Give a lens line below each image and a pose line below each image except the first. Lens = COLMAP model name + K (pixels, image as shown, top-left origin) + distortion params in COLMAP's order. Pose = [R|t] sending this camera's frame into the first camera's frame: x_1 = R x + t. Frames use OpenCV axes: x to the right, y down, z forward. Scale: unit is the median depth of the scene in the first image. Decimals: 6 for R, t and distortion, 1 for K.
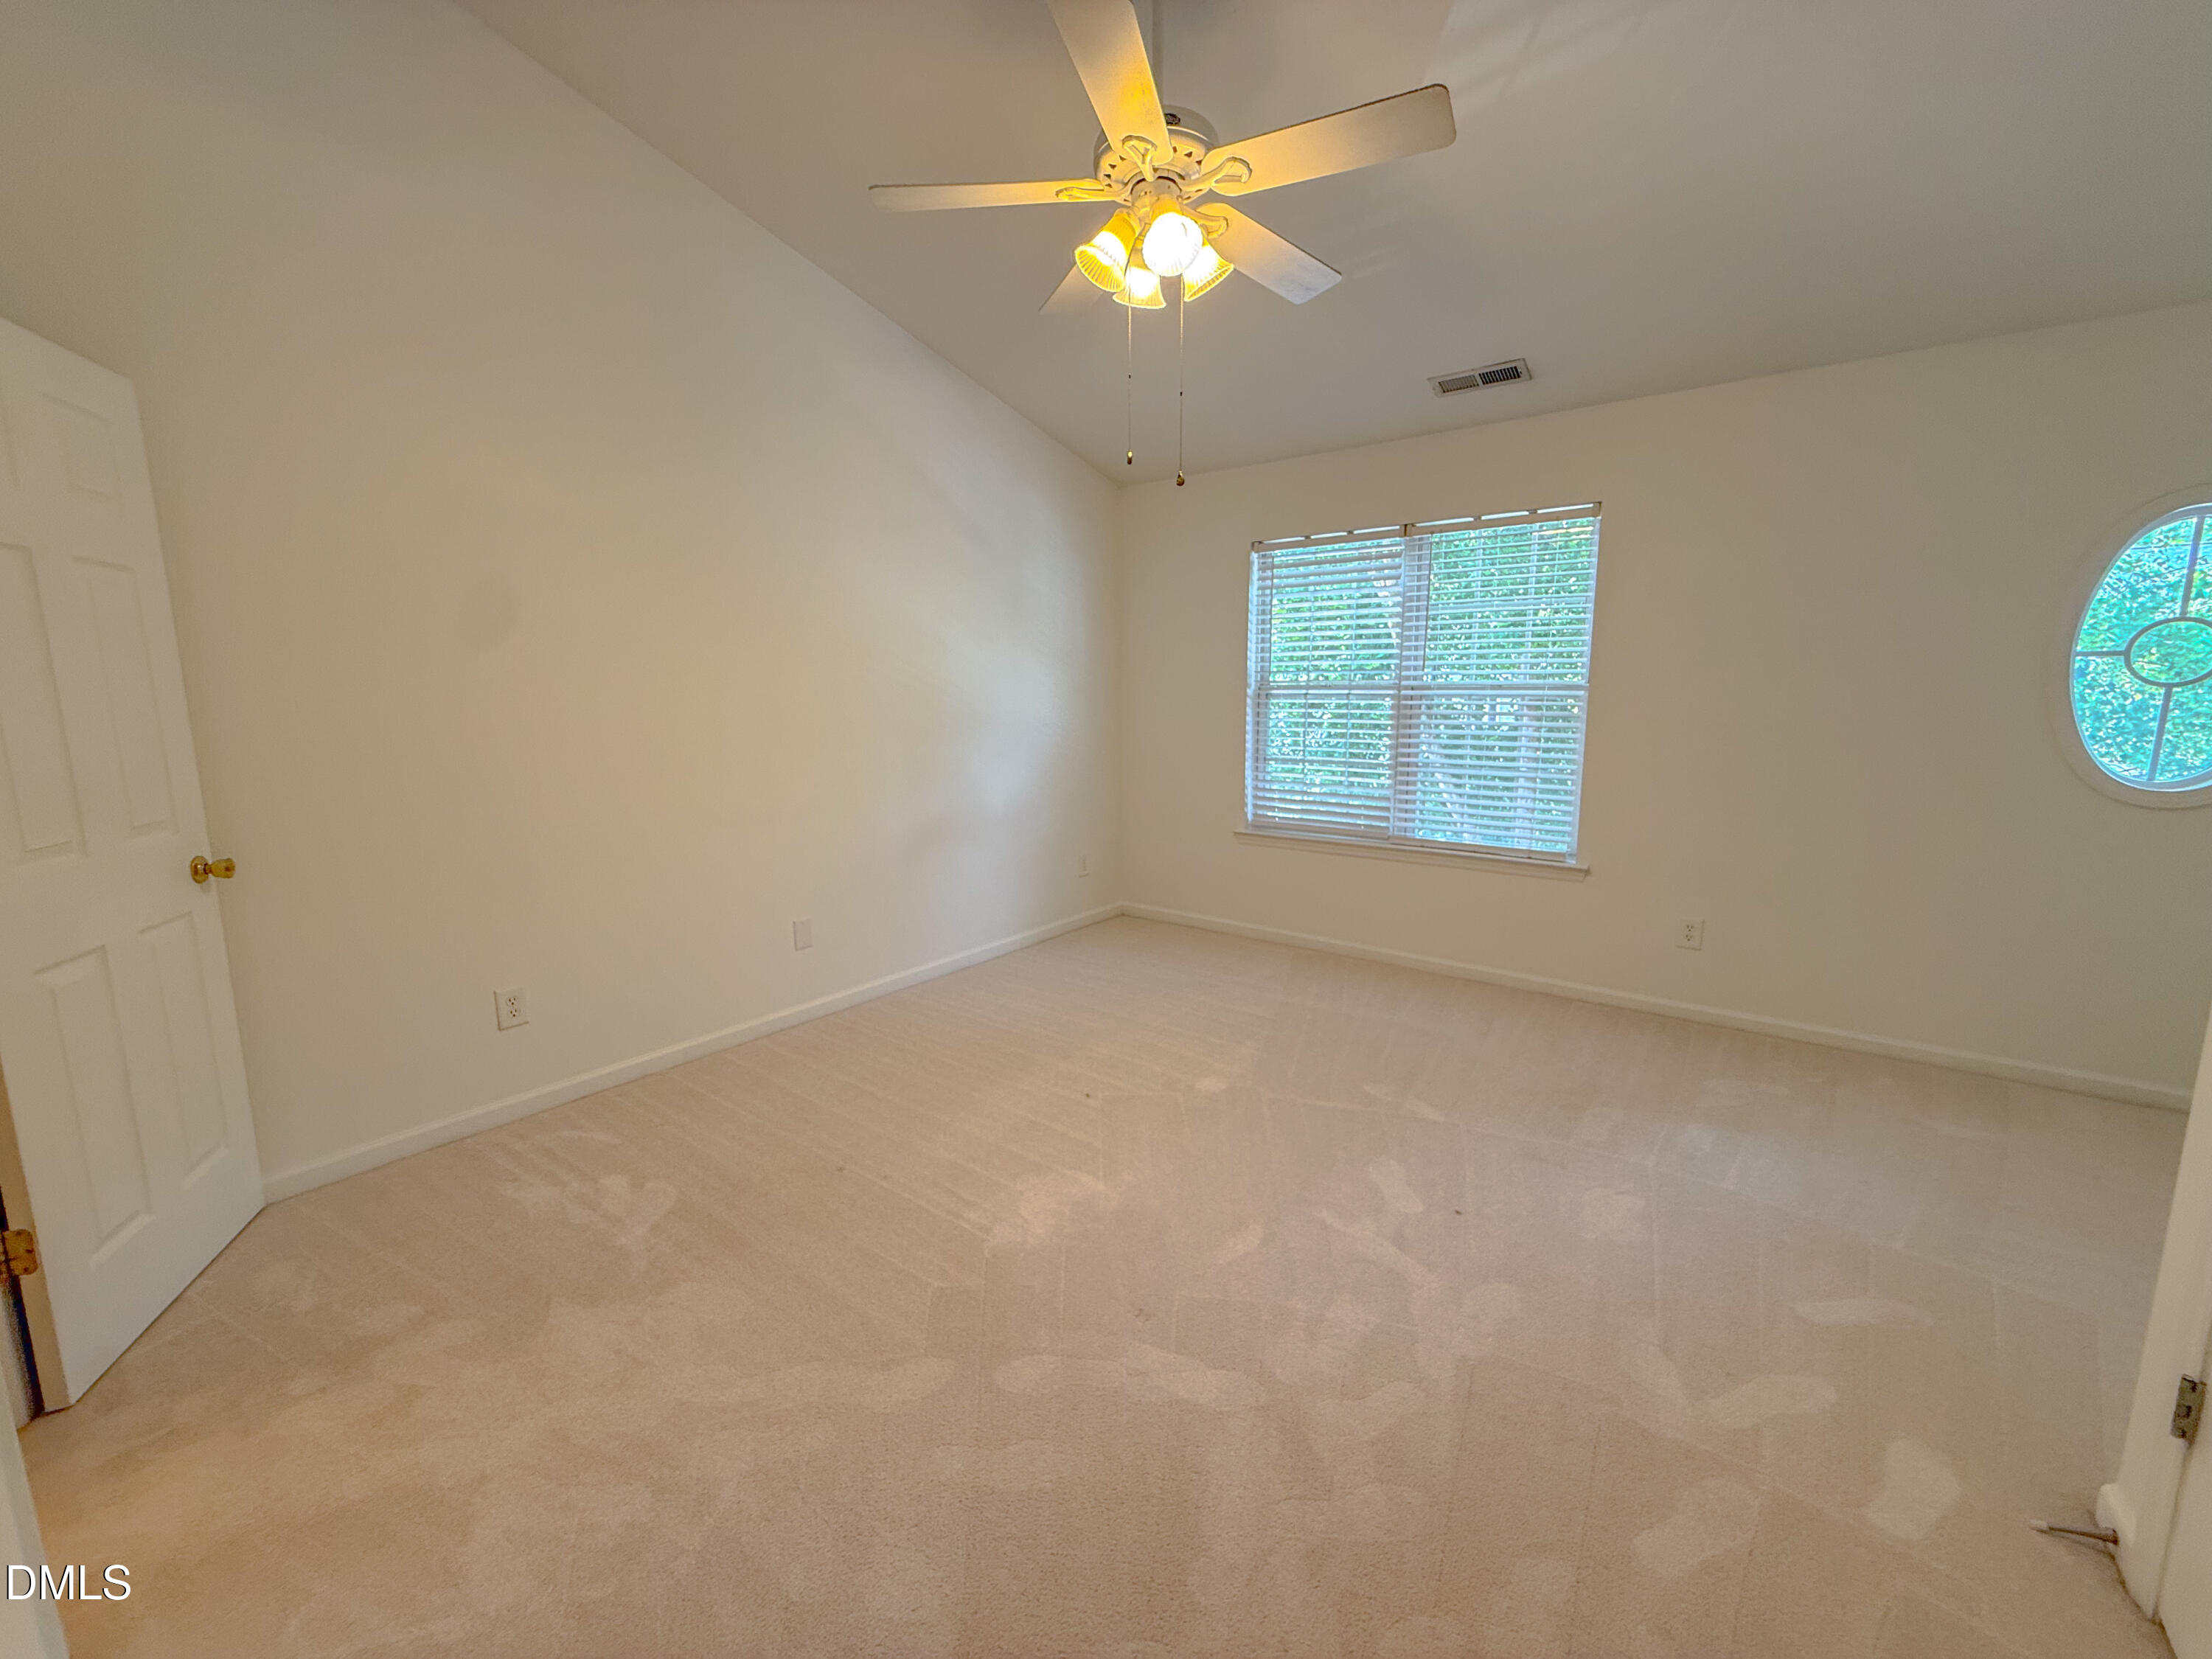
lens RADIAL K [[885.6, 0, 1096.9], [0, 885.6, 820.1], [0, 0, 1]] dist [-0.001989, 0.002238]
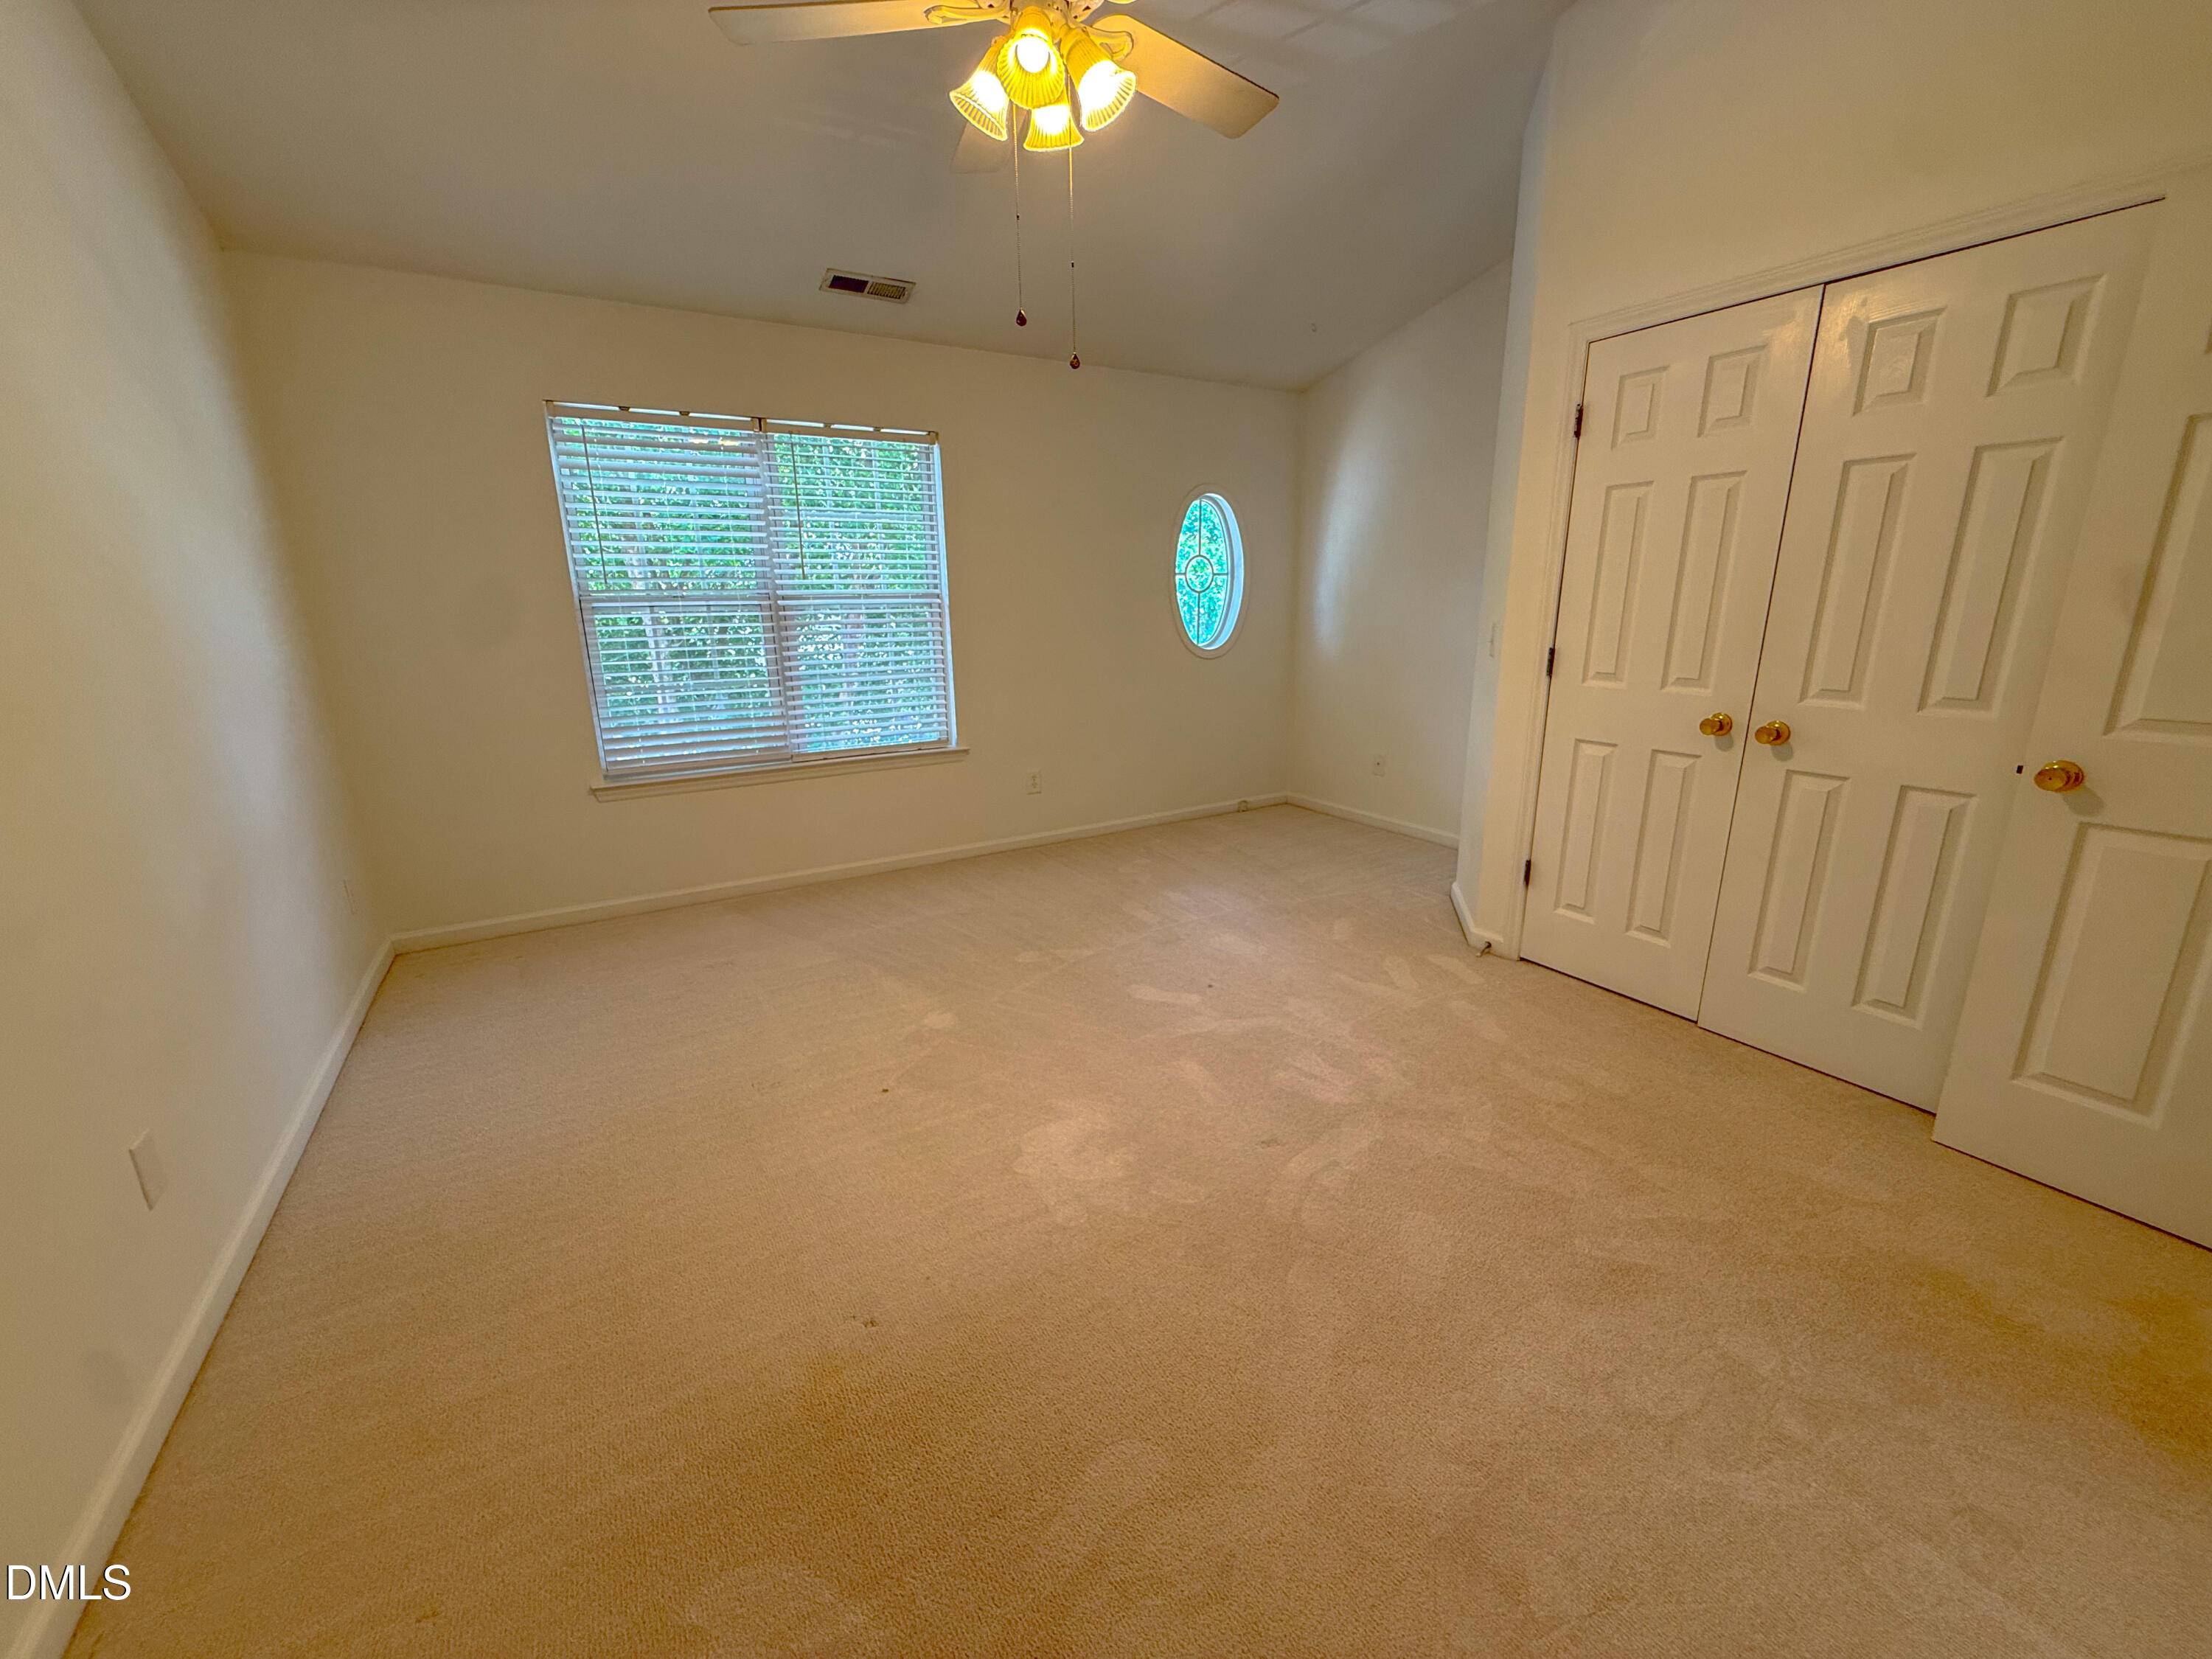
lens RADIAL K [[885.6, 0, 1098.9], [0, 885.6, 822.3], [0, 0, 1]] dist [-0.001989, 0.002238]
pose [[0.369223, -0.229956, 0.900441, -0.484765], [0.149516, 0.970980, 0.186661, -0.045600], [-0.917235, 0.065711, 0.392890, 0.362975]]
